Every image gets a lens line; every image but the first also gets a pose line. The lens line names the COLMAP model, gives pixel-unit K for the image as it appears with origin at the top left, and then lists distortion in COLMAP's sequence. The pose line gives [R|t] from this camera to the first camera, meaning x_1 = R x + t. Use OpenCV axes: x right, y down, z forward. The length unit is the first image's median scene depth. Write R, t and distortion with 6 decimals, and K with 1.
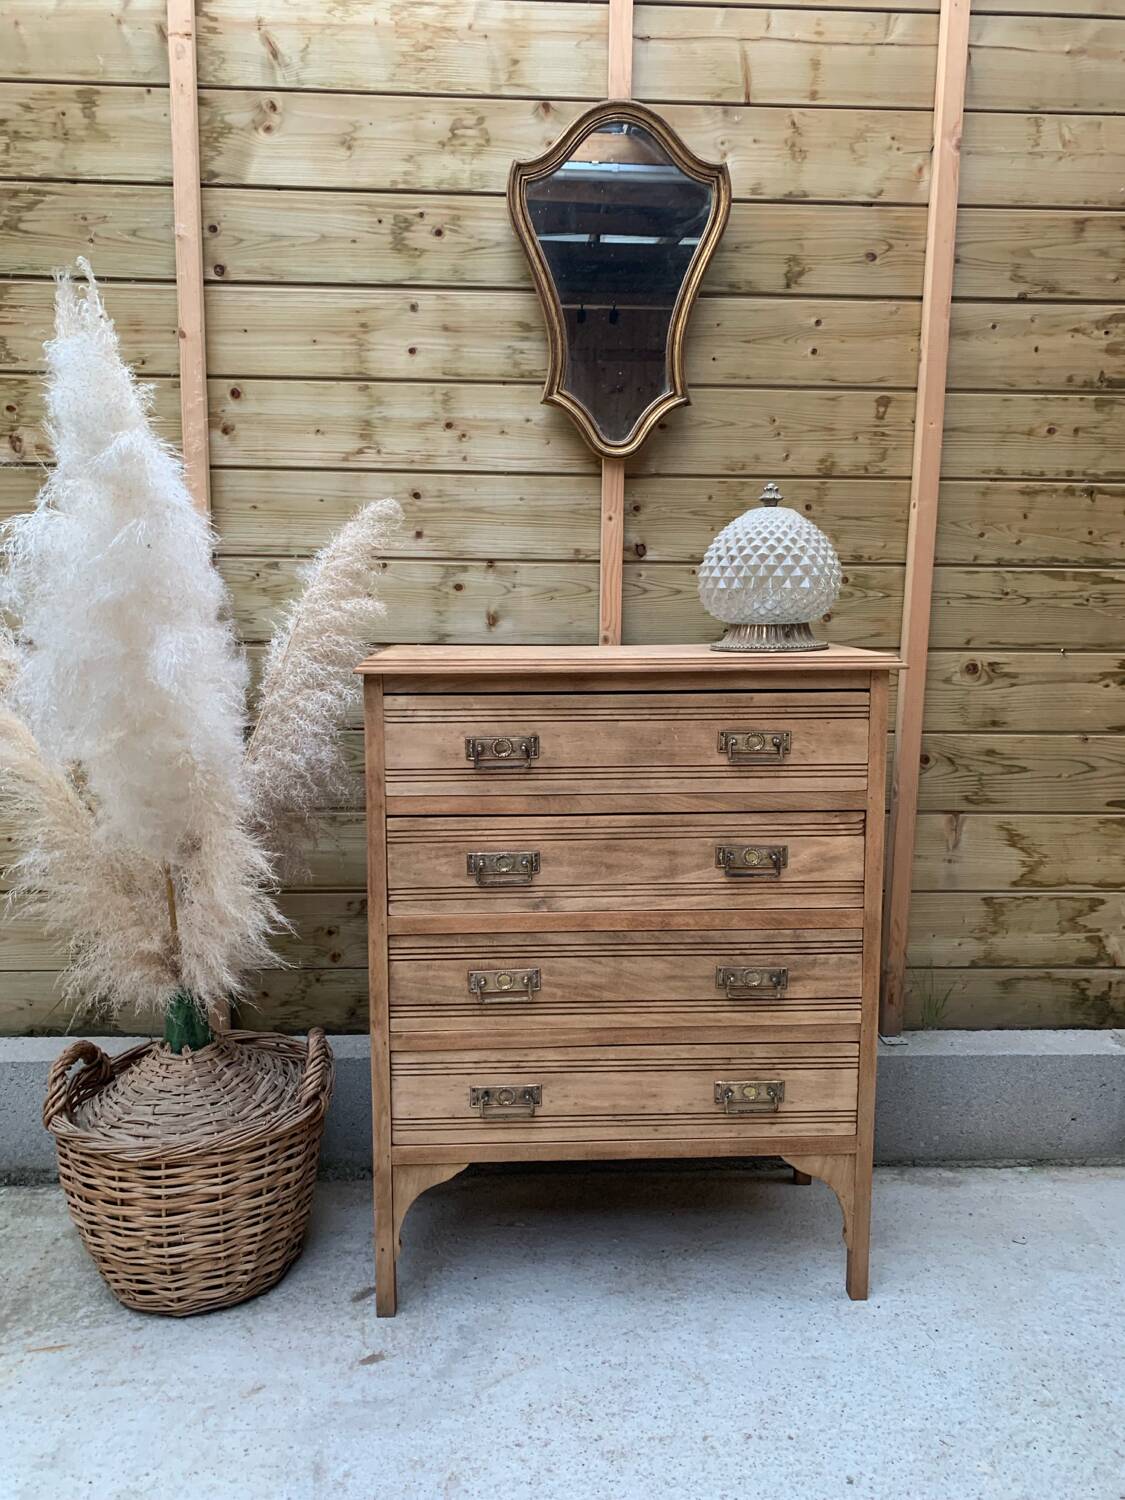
lens RADIAL K [[1160.8, 0, 566.2], [0, 1160.8, 723.1], [0, 0, 1]] dist [0.008864, -0.010380]
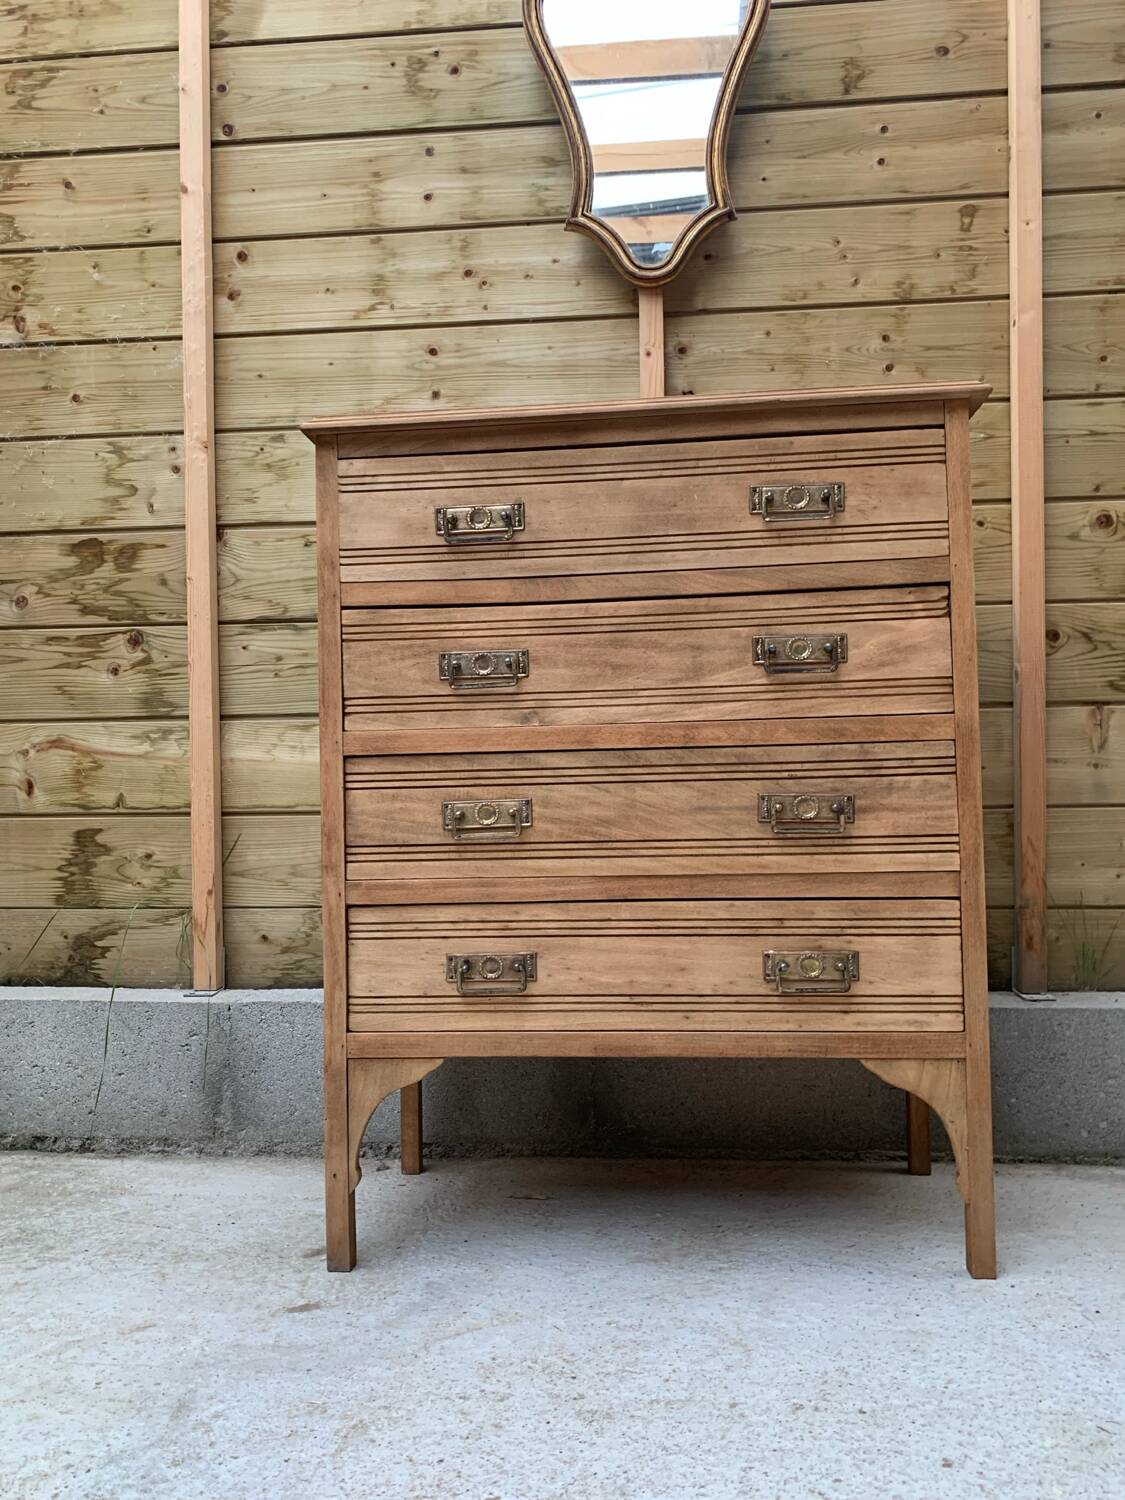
lens RADIAL K [[1160.8, 0, 573.2], [0, 1160.8, 748.5], [0, 0, 1]] dist [0.008864, -0.010380]
pose [[0.989907, -0.025586, -0.139392, 0.115374], [0.003347, 0.987515, -0.157489, 0.300429], [0.141681, 0.155433, 0.977633, 0.228575]]
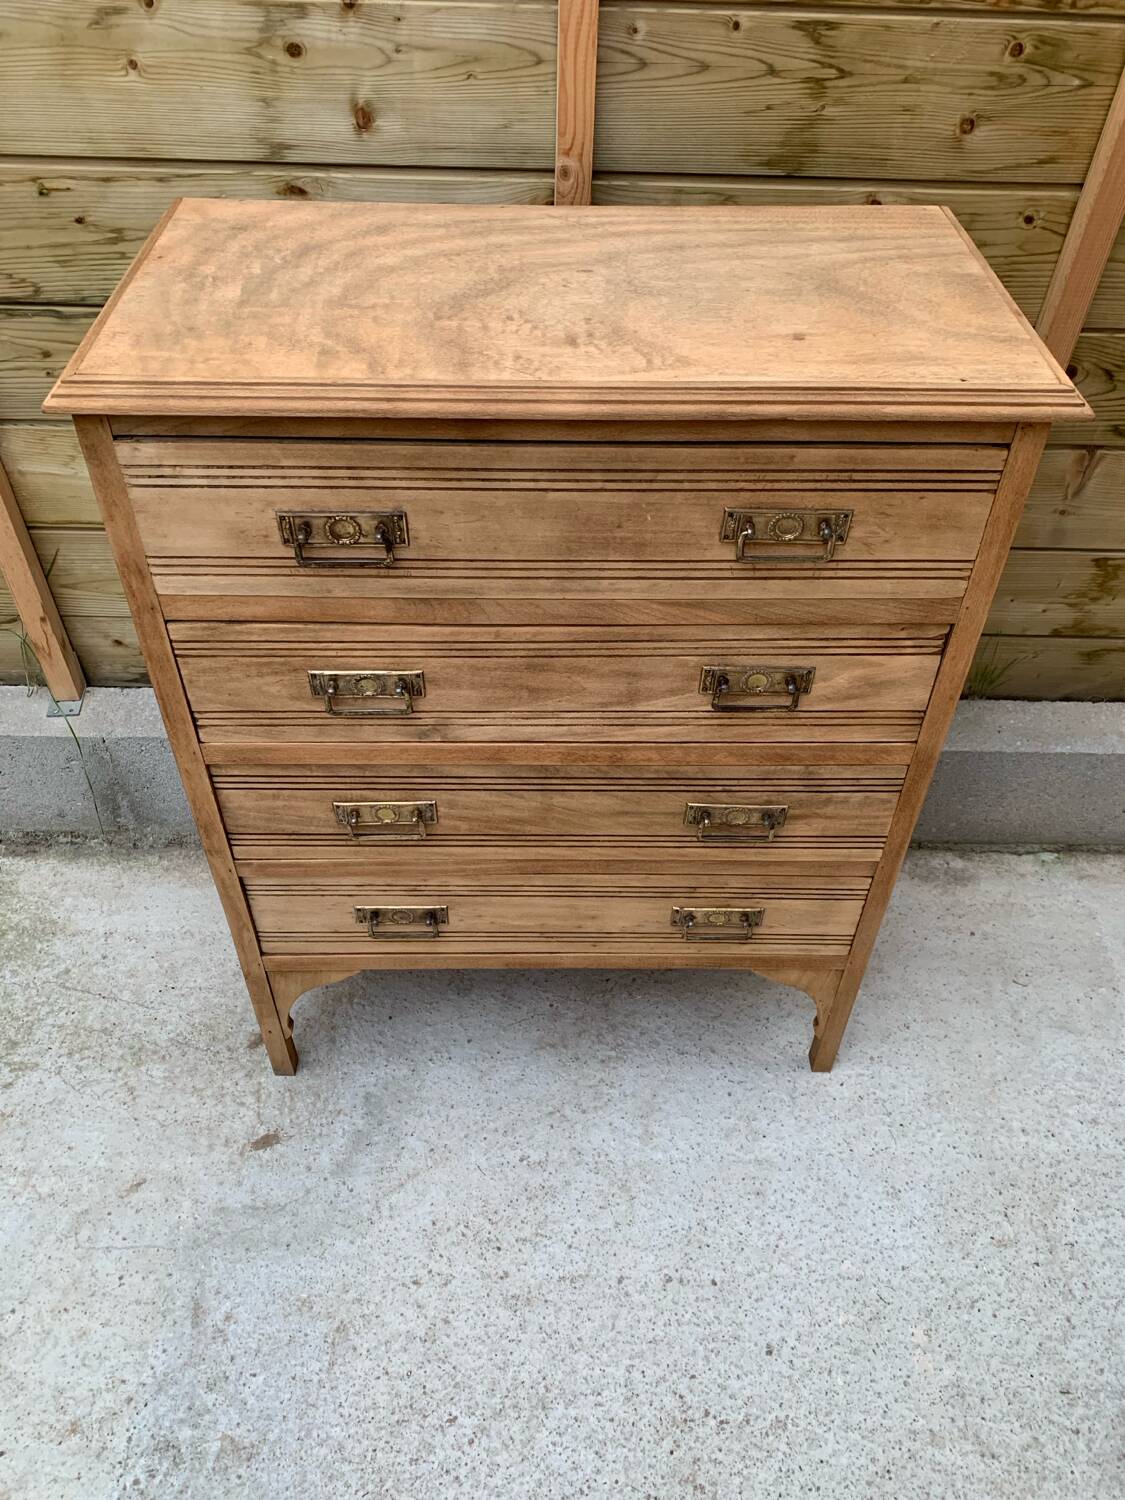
lens RADIAL K [[1160.8, 0, 567.8], [0, 1160.8, 763.8], [0, 0, 1]] dist [0.008864, -0.010380]
pose [[0.999255, 0.036848, -0.011516, 0.064570], [-0.022058, 0.789755, 0.613025, -0.234465], [0.031684, -0.612314, 0.789979, 0.461336]]
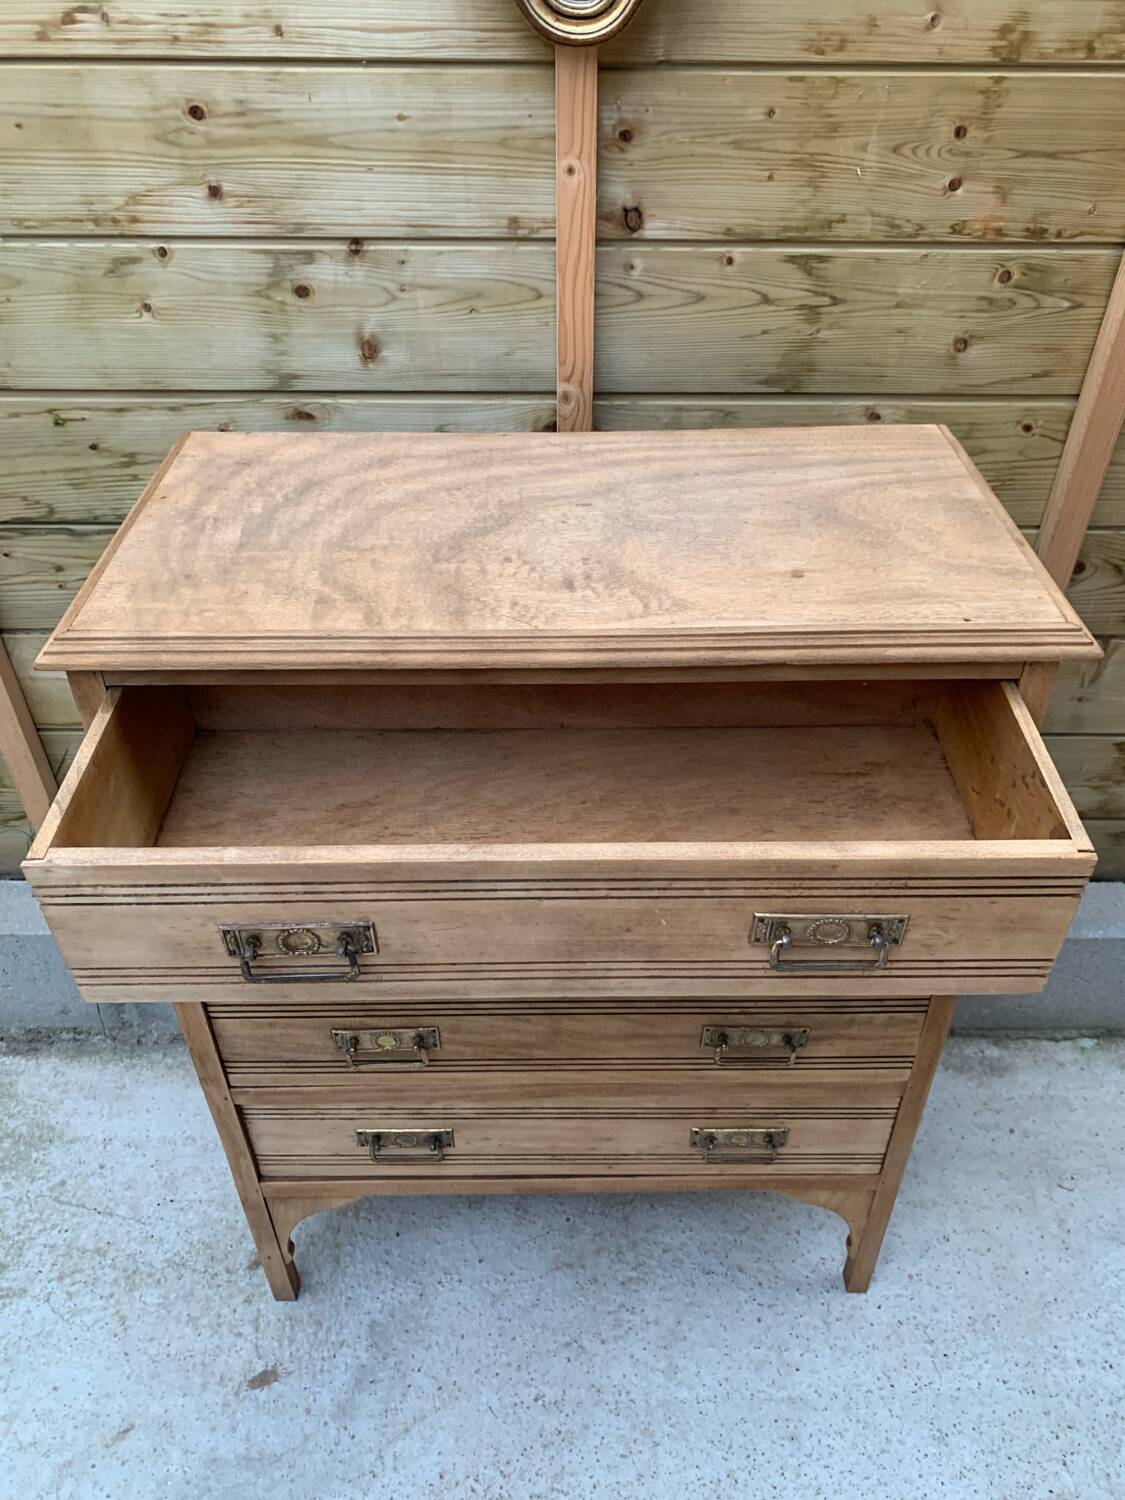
lens RADIAL K [[1160.8, 0, 574.8], [0, 1160.8, 757.2], [0, 0, 1]] dist [0.008864, -0.010380]
pose [[0.999228, 0.020855, -0.033286, 0.075227], [-0.000492, 0.853989, 0.520290, -0.268460], [0.039276, -0.519872, 0.853341, 0.508774]]
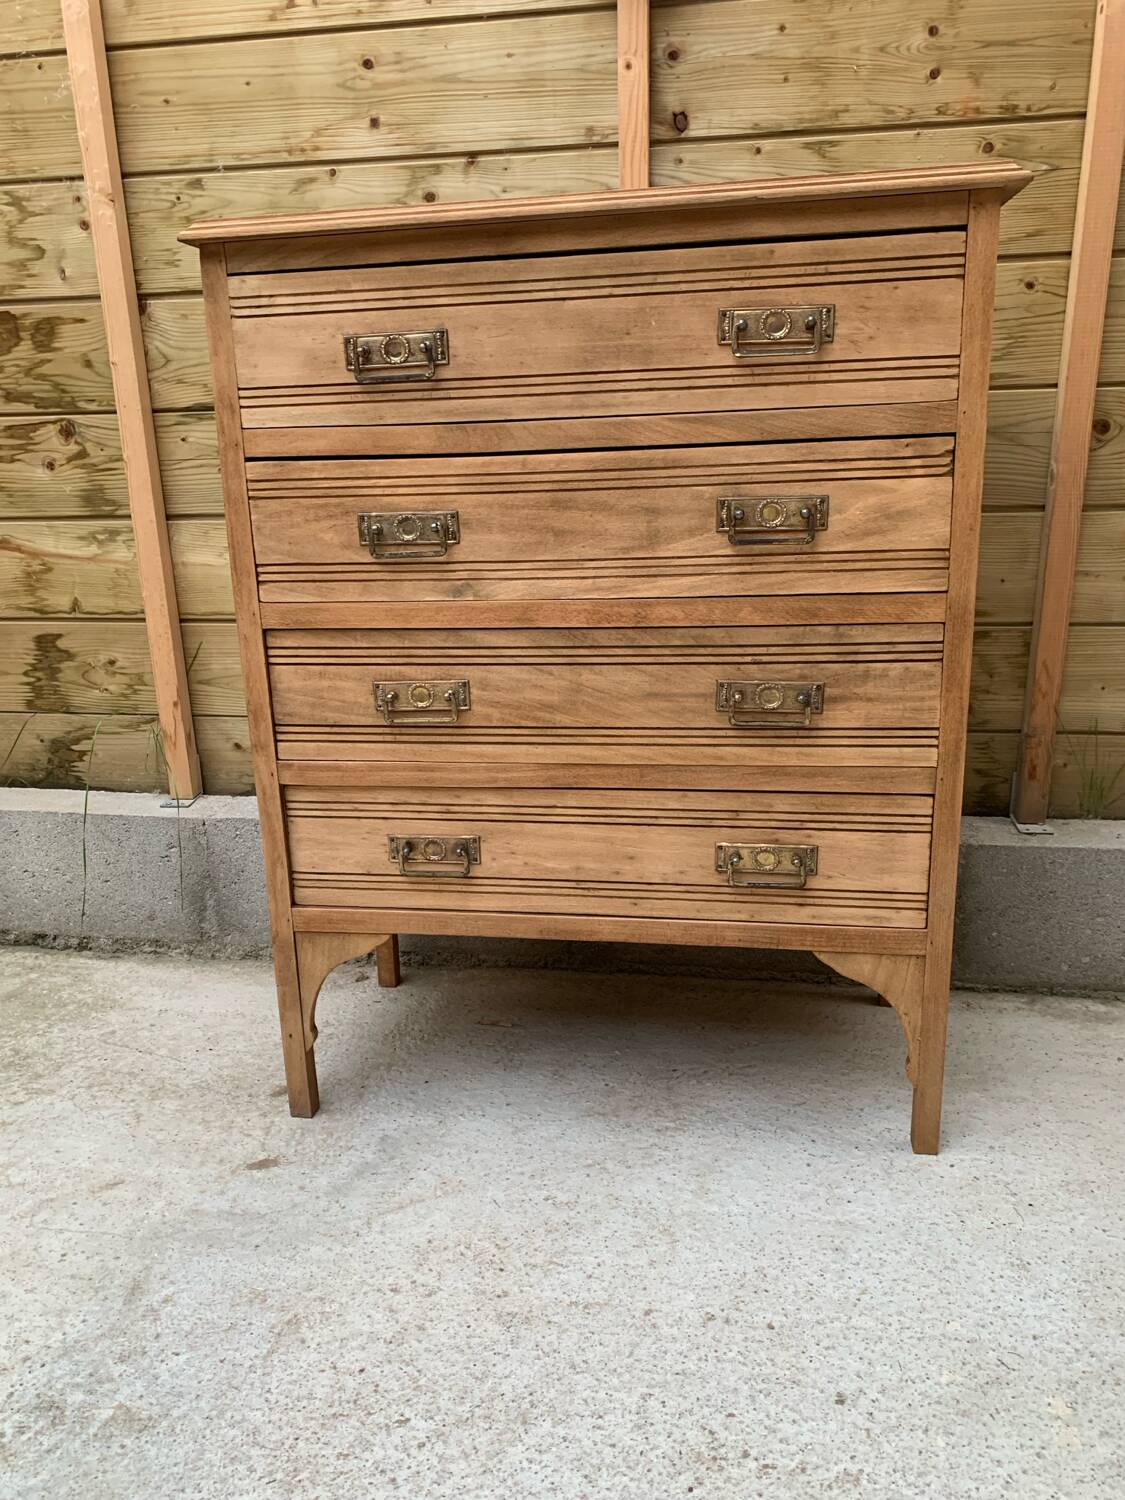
lens RADIAL K [[1160.8, 0, 548.3], [0, 1160.8, 757.1], [0, 0, 1]] dist [0.008864, -0.010380]
pose [[0.977921, 0.024646, -0.207518, 0.174892], [0.007291, 0.988392, 0.151747, 0.150444], [0.208849, -0.149910, 0.966390, 0.308941]]
